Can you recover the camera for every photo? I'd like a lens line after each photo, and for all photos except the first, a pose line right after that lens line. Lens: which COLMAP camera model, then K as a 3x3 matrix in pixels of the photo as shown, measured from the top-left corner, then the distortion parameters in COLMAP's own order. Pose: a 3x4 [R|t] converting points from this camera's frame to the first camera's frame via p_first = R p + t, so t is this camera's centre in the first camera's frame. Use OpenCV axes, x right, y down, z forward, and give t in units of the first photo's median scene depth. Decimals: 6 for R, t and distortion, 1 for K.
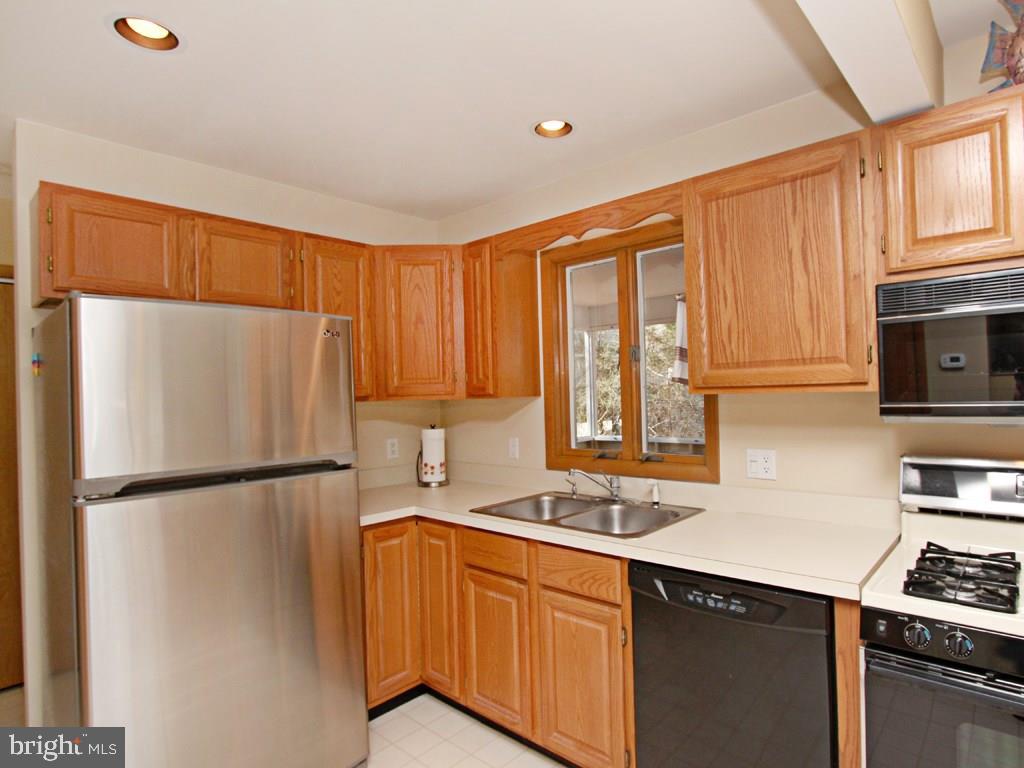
lens RADIAL K [[556.2, 0, 518.9], [0, 556.2, 382.7], [0, 0, 1]] dist [-0.032225, 0.016580]
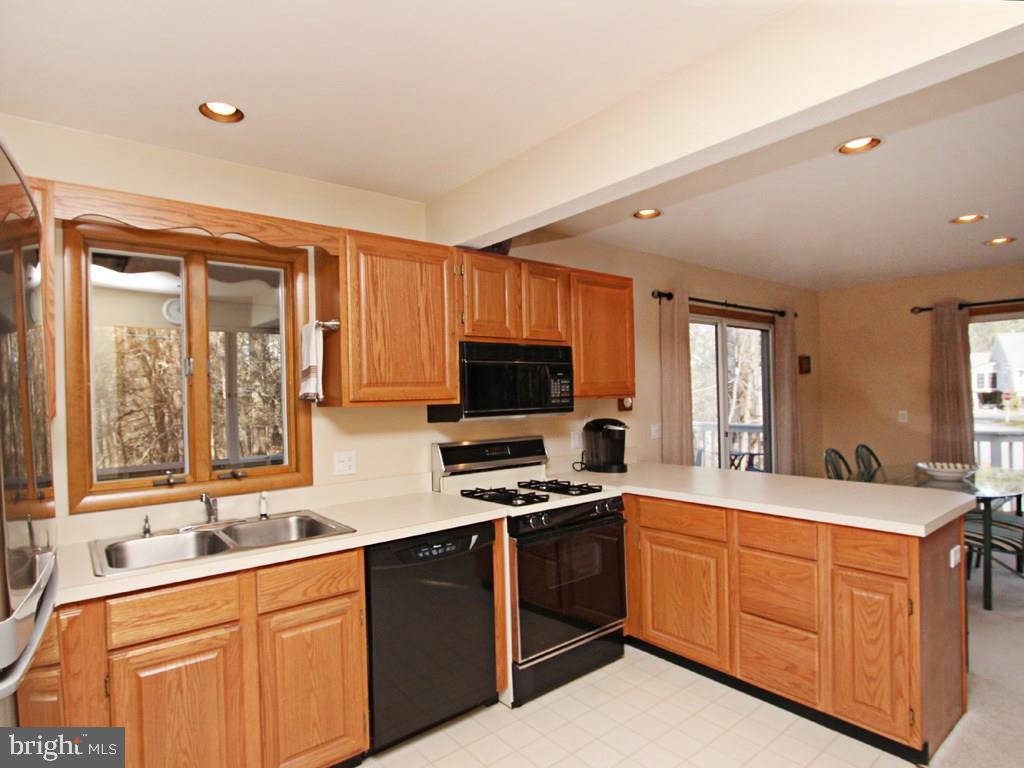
lens RADIAL K [[556.2, 0, 518.9], [0, 556.2, 382.7], [0, 0, 1]] dist [-0.032225, 0.016580]
pose [[0.163871, 0.042632, 0.985560, -0.891051], [-0.001365, 0.999075, -0.042990, 0.021523], [-0.986481, 0.005700, 0.163777, 0.473563]]
